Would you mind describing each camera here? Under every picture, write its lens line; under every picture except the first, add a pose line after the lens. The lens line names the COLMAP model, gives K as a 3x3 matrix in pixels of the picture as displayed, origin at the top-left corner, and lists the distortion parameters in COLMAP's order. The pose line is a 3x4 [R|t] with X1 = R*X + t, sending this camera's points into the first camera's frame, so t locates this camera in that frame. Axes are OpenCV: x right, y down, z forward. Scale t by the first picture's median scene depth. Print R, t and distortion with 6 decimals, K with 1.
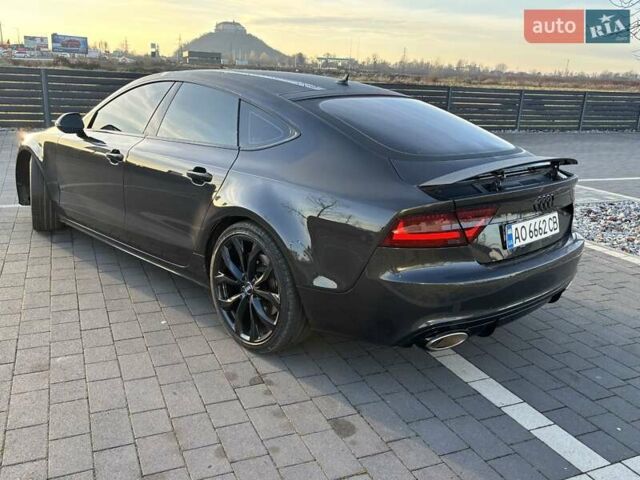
lens RADIAL K [[558.9, 0, 320.9], [0, 558.9, 238.1], [0, 0, 1]] dist [0.019704, 0.018362]
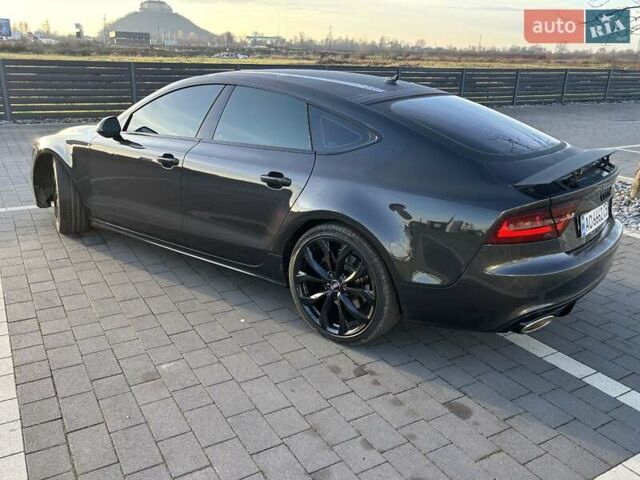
lens RADIAL K [[530.5, 0, 318.7], [0, 530.5, 244.3], [0, 0, 1]] dist [0.031013, -0.011193]
pose [[0.992608, -0.057134, 0.107072, -0.269213], [0.050459, 0.996671, 0.064043, -0.055871], [-0.110375, -0.058167, 0.992186, 0.007373]]
